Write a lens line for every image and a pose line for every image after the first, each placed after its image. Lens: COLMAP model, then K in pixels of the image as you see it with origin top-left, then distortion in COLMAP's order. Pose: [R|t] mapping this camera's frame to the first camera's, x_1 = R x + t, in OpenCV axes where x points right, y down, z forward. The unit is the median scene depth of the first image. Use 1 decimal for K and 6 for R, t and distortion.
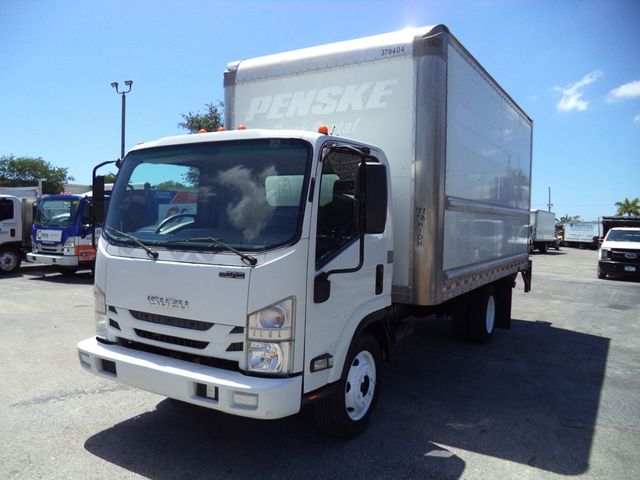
lens RADIAL K [[523.2, 0, 321.0], [0, 523.2, 242.3], [0, 0, 1]] dist [-0.011773, -0.004839]
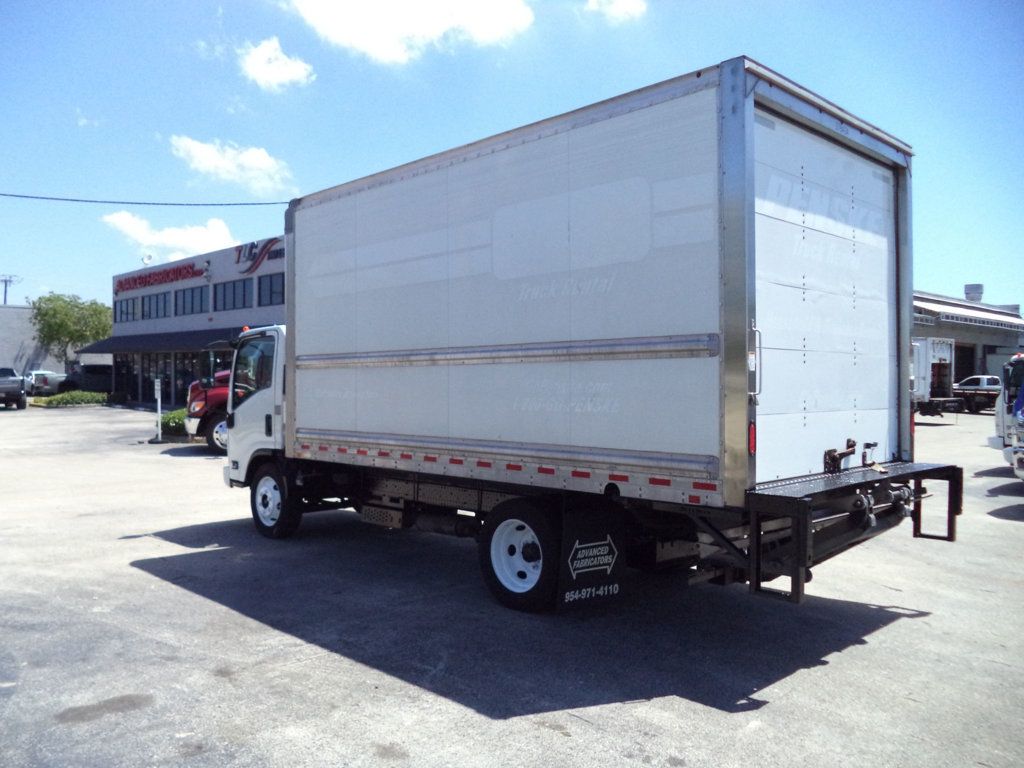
lens RADIAL K [[828.9, 0, 527.3], [0, 828.9, 389.1], [0, 0, 1]] dist [-0.035682, -0.013187]
pose [[-0.248445, -0.022440, -0.968386, 1.928463], [-0.048713, 0.998756, -0.010646, -0.030078], [0.967420, 0.044528, -0.249229, 2.092016]]
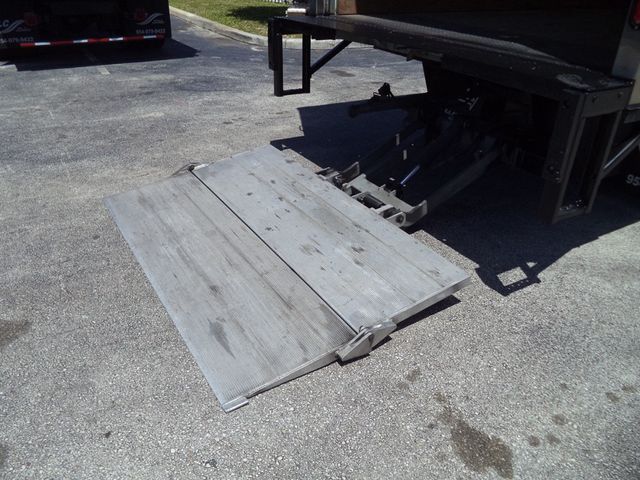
lens RADIAL K [[523.2, 0, 321.0], [0, 523.2, 242.3], [0, 0, 1]] dist [-0.011773, -0.004839]
pose [[-0.886293, -0.271678, 0.375067, 0.384972], [-0.039322, 0.851082, 0.523558, -0.064388], [-0.461452, 0.449277, -0.764992, 2.966117]]
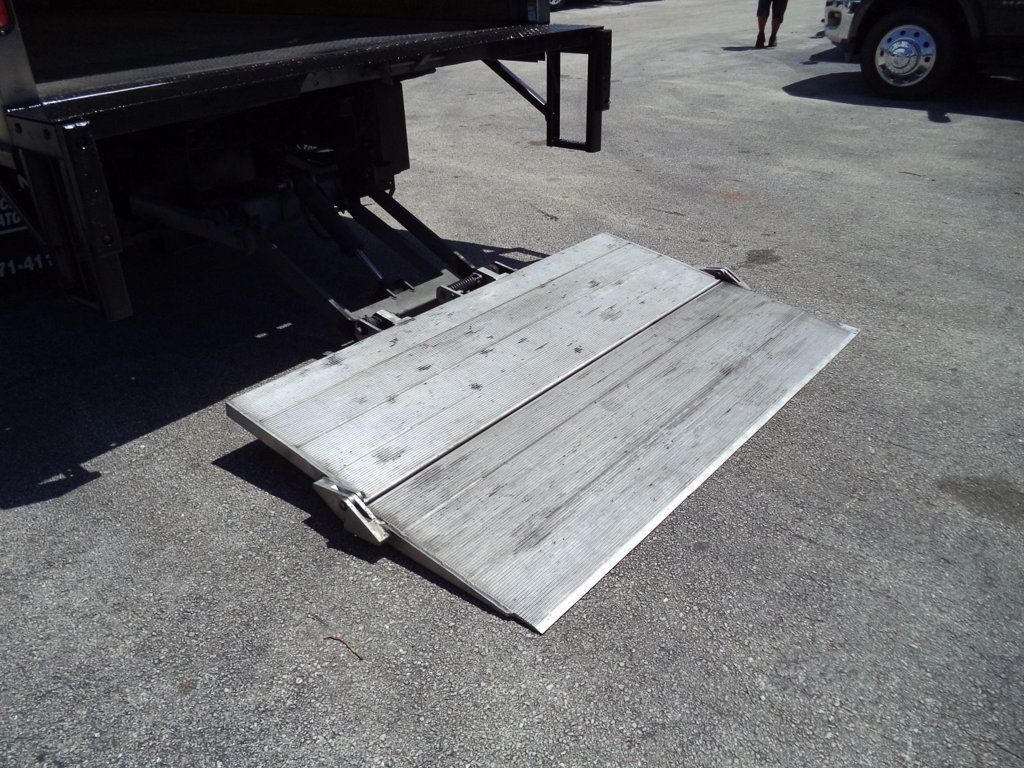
lens RADIAL K [[843.7, 0, 516.0], [0, 843.7, 384.4], [0, 0, 1]] dist [-0.008010, -0.016877]
pose [[-0.141518, 0.450380, -0.881550, 1.351708], [-0.016515, 0.889315, 0.456998, -0.019675], [0.989798, 0.079232, -0.118415, 2.505516]]
